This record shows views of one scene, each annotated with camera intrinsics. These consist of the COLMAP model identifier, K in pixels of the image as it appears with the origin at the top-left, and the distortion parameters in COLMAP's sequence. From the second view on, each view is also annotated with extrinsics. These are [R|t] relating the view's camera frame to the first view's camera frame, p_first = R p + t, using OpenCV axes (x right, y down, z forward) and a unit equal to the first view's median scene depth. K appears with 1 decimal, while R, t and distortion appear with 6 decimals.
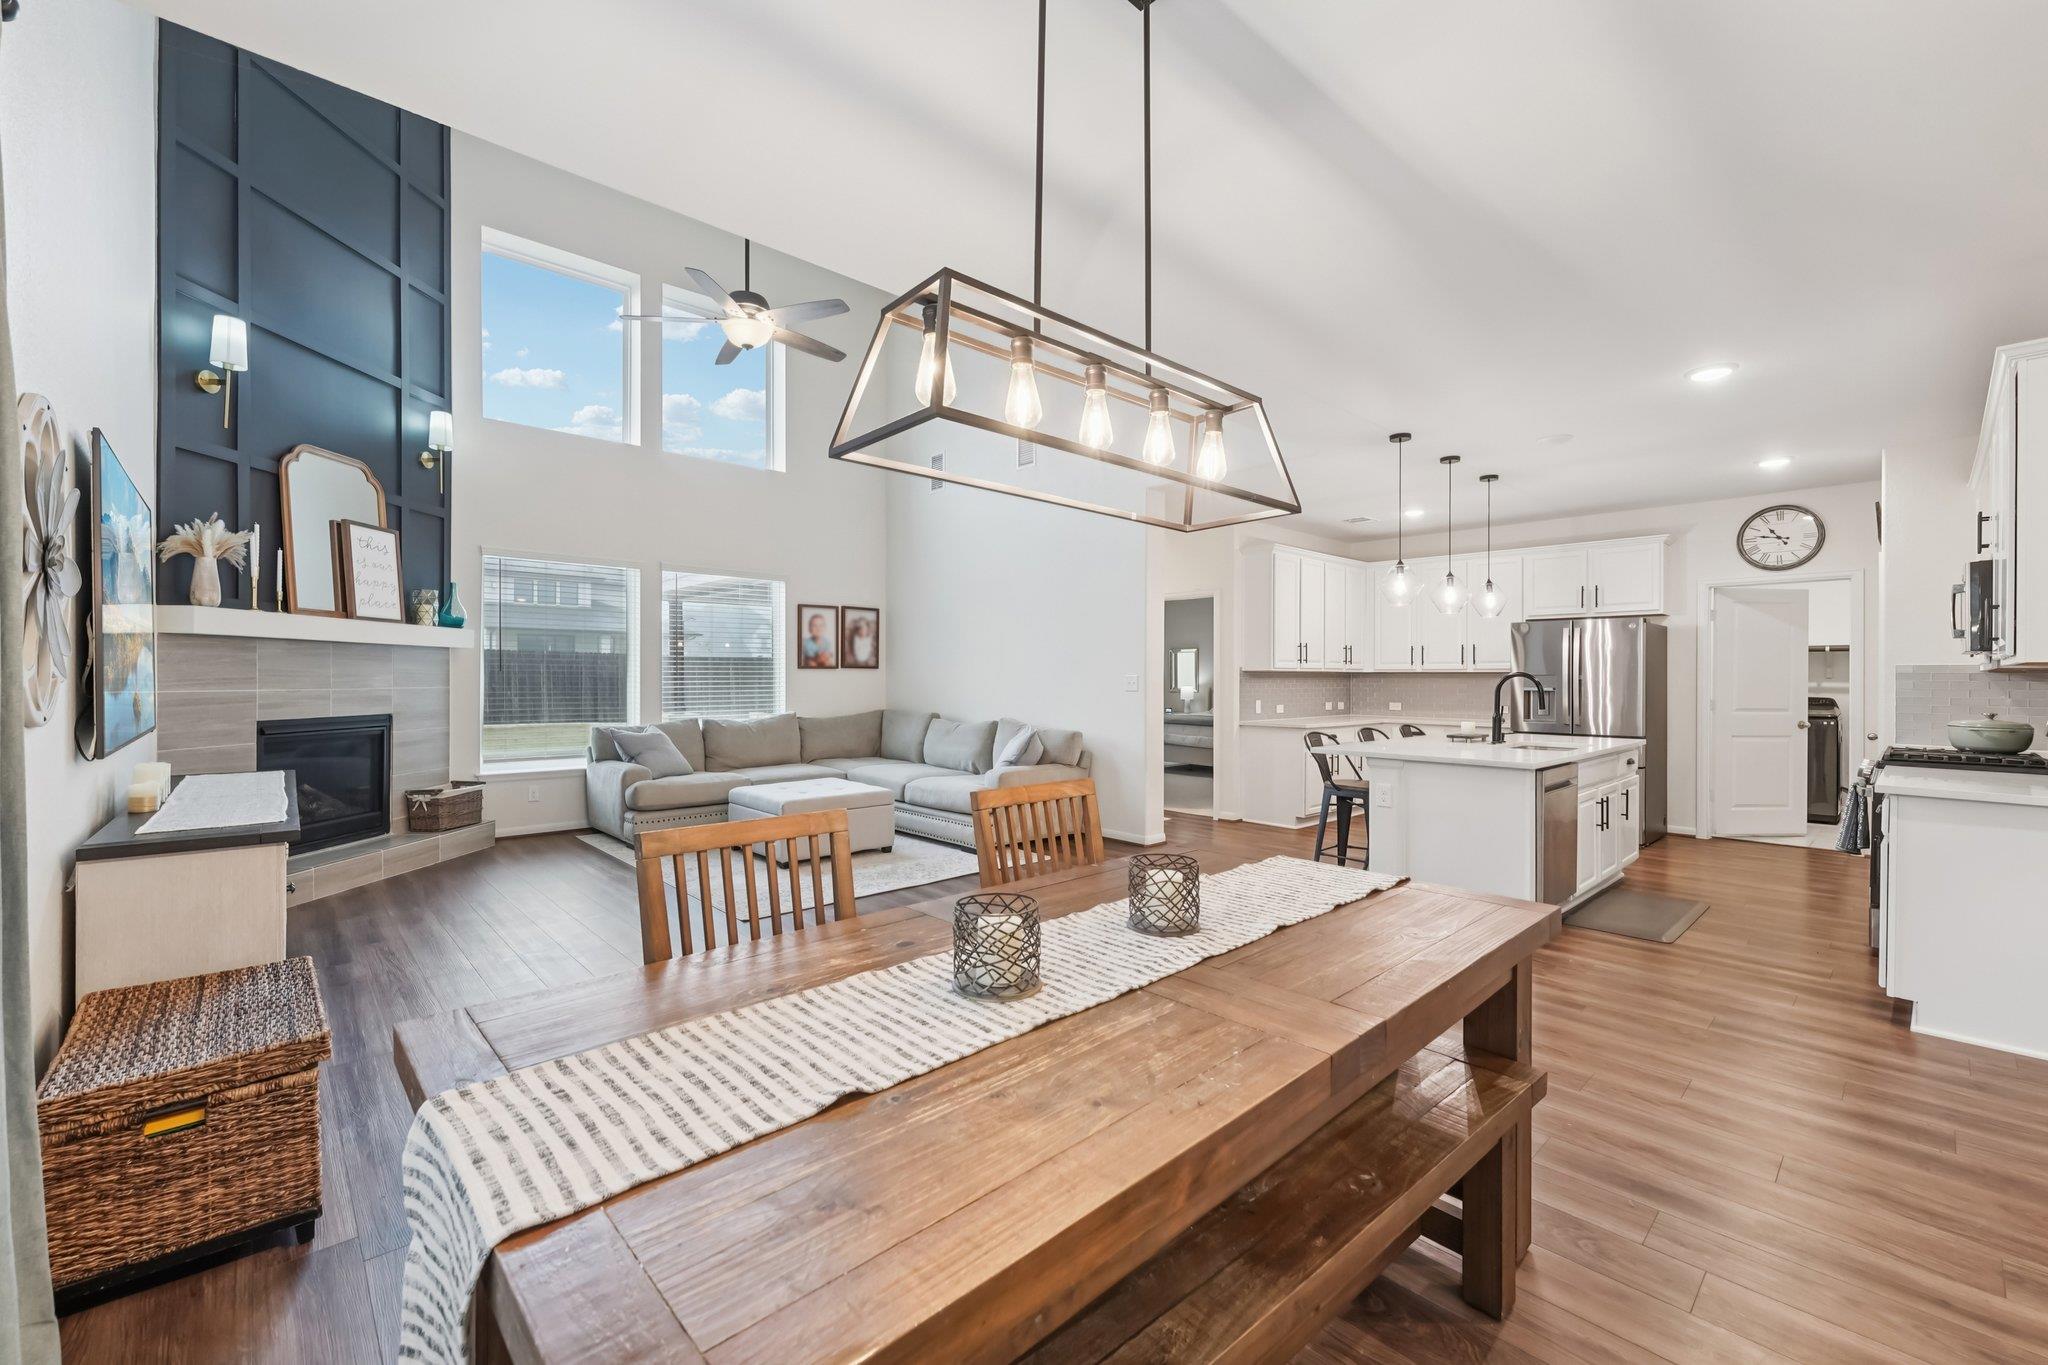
lens RADIAL K [[835.0, 0, 1017.7], [0, 835.0, 677.8], [0, 0, 1]] dist [0.000307, 0.000344]
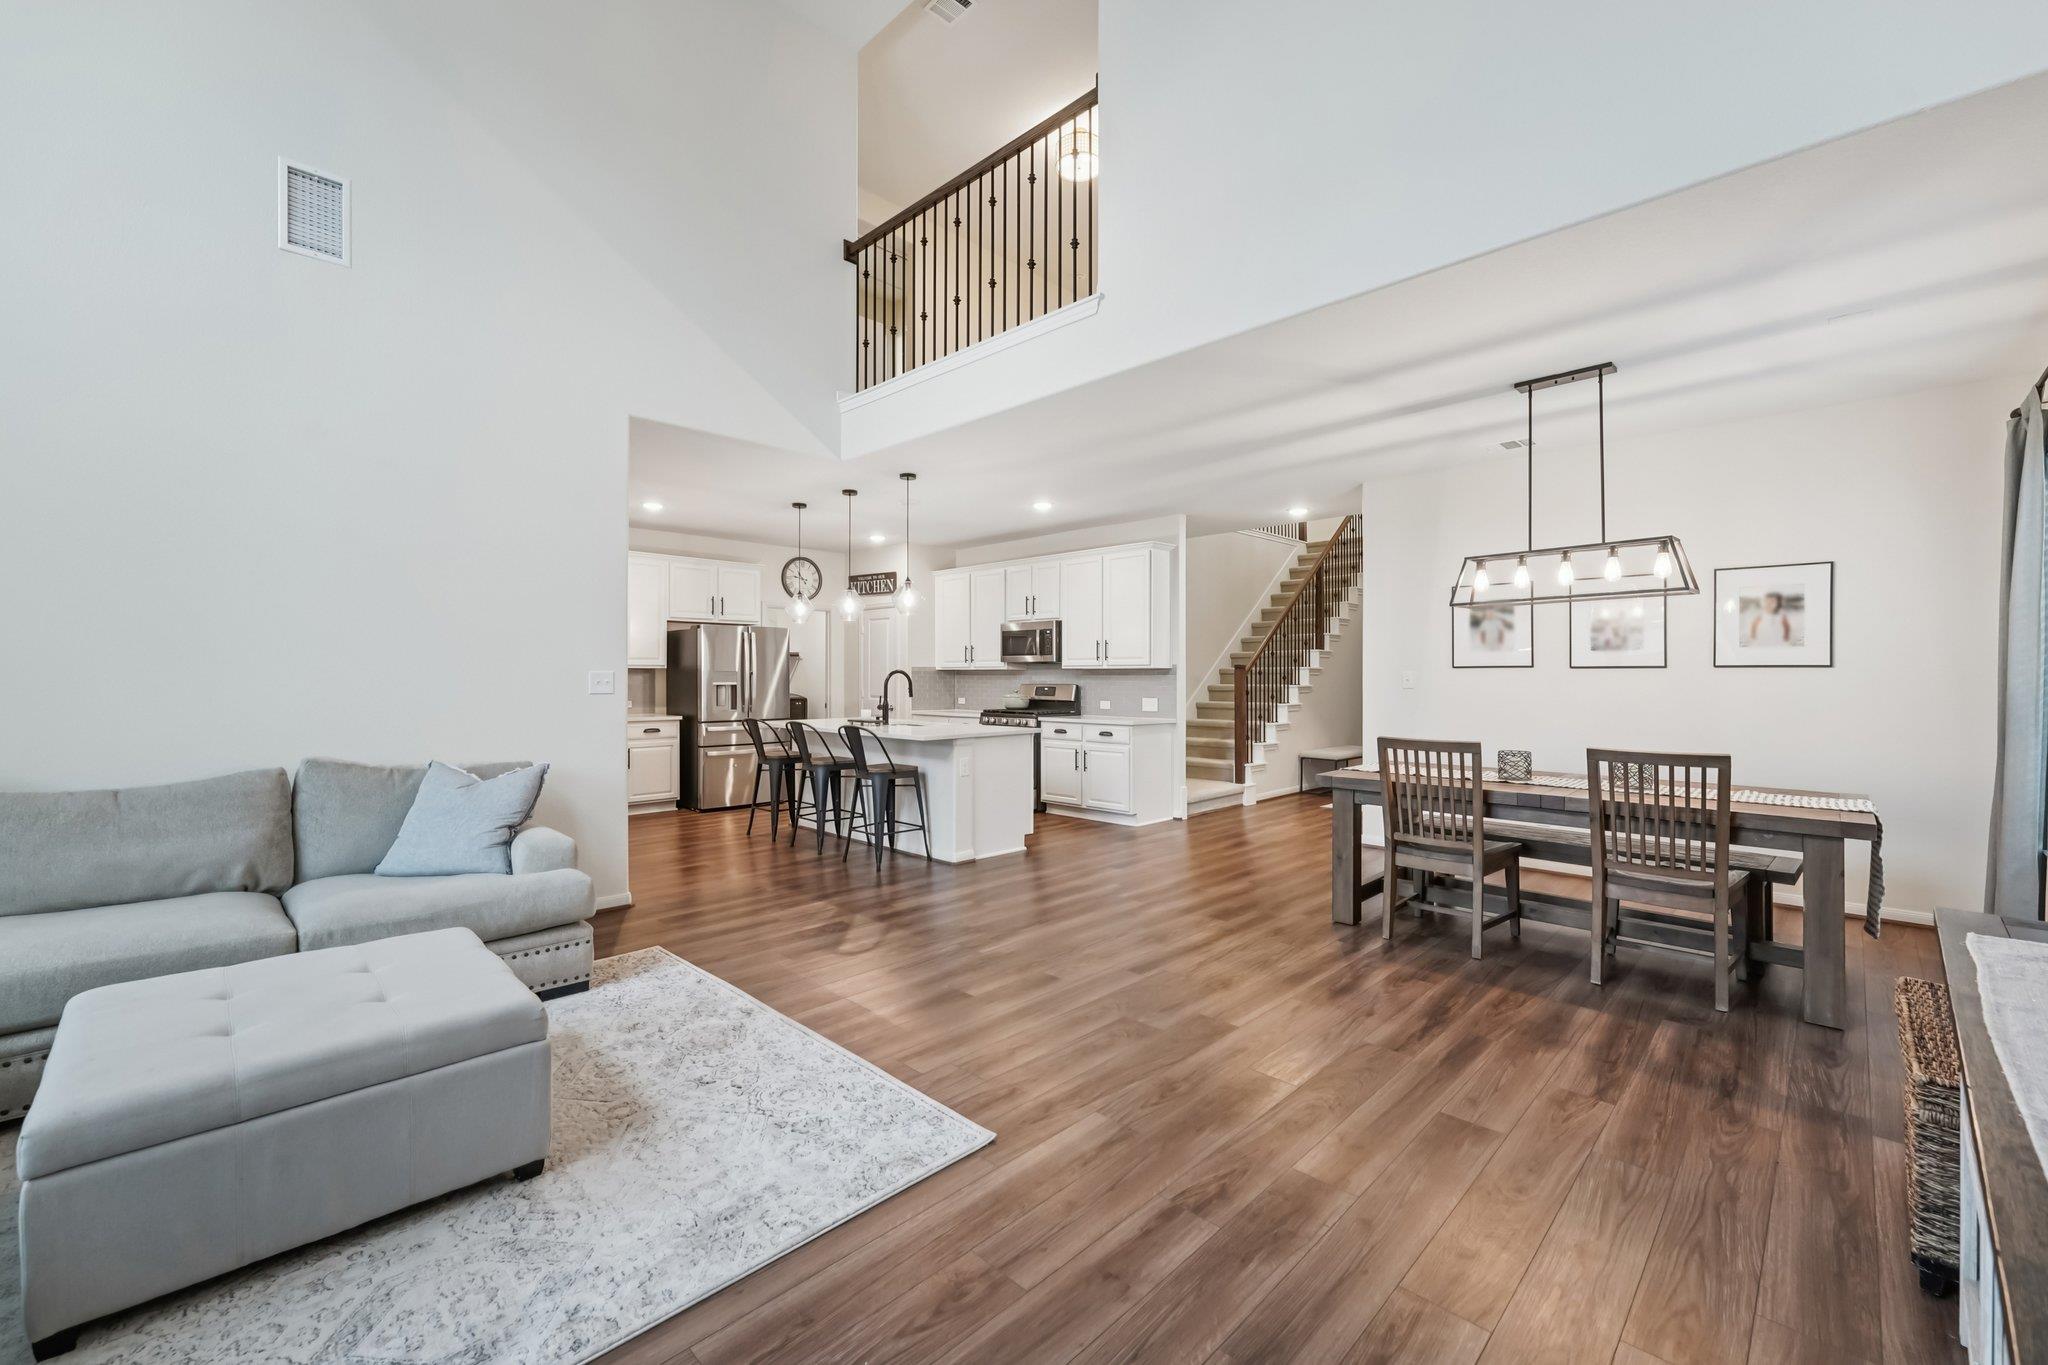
lens RADIAL K [[835.0, 0, 1017.7], [0, 835.0, 677.8], [0, 0, 1]] dist [0.000307, 0.000344]
pose [[-0.044716, -0.008147, 0.998967, -0.592257], [-0.001077, 0.999967, 0.008107, -0.003818], [-0.998999, -0.000713, -0.044723, 0.698484]]
